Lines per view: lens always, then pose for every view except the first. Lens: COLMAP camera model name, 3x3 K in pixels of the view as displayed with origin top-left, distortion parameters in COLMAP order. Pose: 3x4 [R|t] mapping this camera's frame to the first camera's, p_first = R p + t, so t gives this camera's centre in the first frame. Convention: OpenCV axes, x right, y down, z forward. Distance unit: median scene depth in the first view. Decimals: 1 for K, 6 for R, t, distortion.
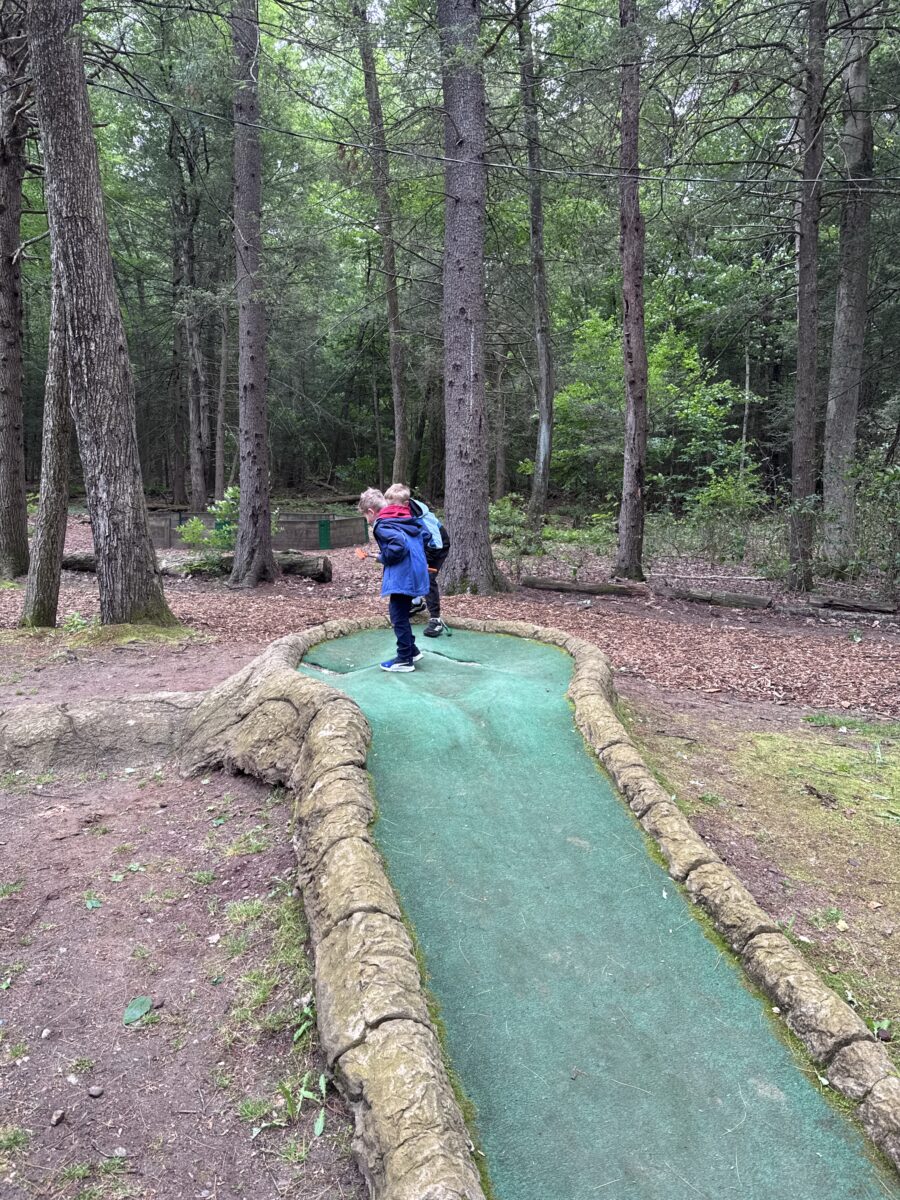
lens RADIAL K [[844.7, 0, 450.0], [0, 844.7, 600.0], [0, 0, 1]] dist [0.137801, -0.205682]
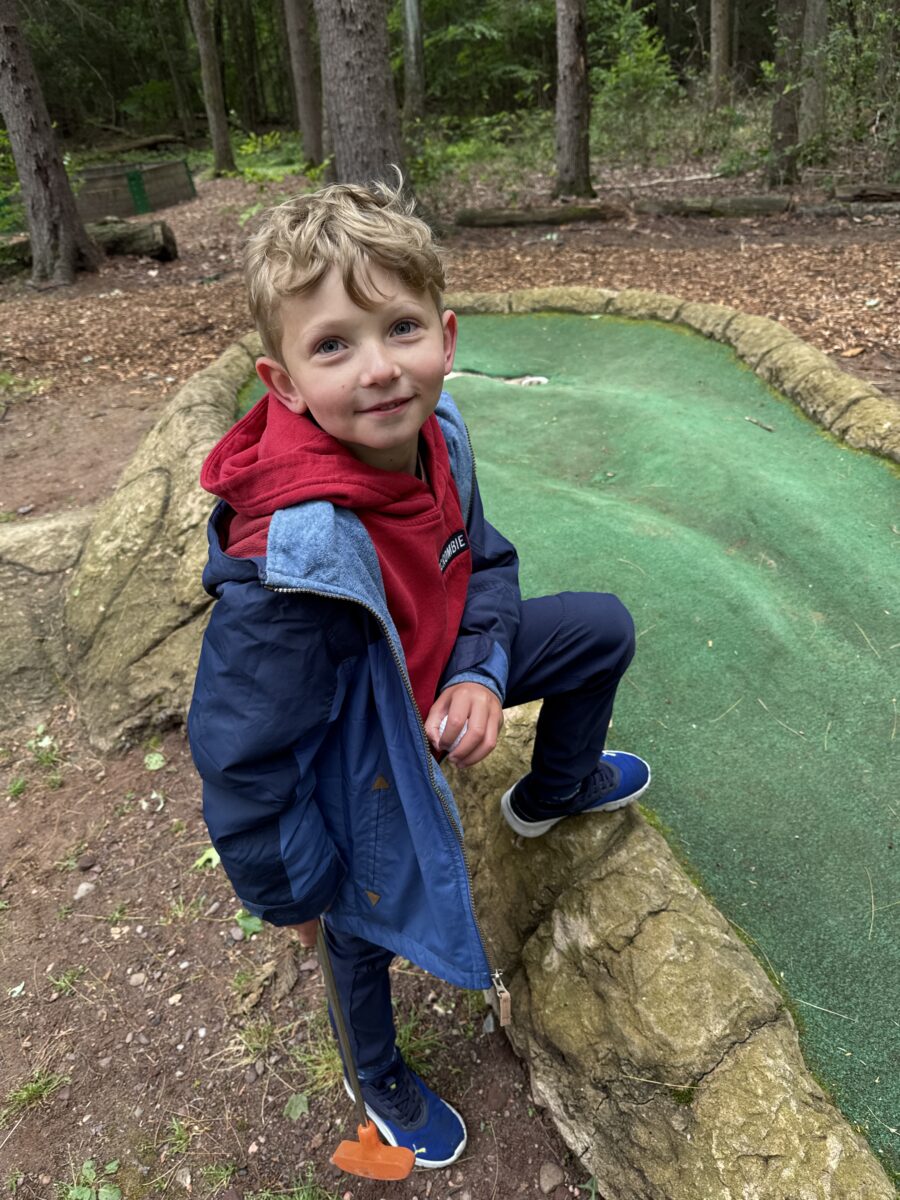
lens RADIAL K [[847.1, 0, 445.0], [0, 847.1, 605.8], [0, 0, 1]] dist [0.020932, -0.037026]
pose [[0.975241, -0.191034, 0.111403, -0.067352], [0.132748, 0.908610, 0.395988, -0.010850], [-0.176868, -0.371395, 0.911473, 0.235053]]
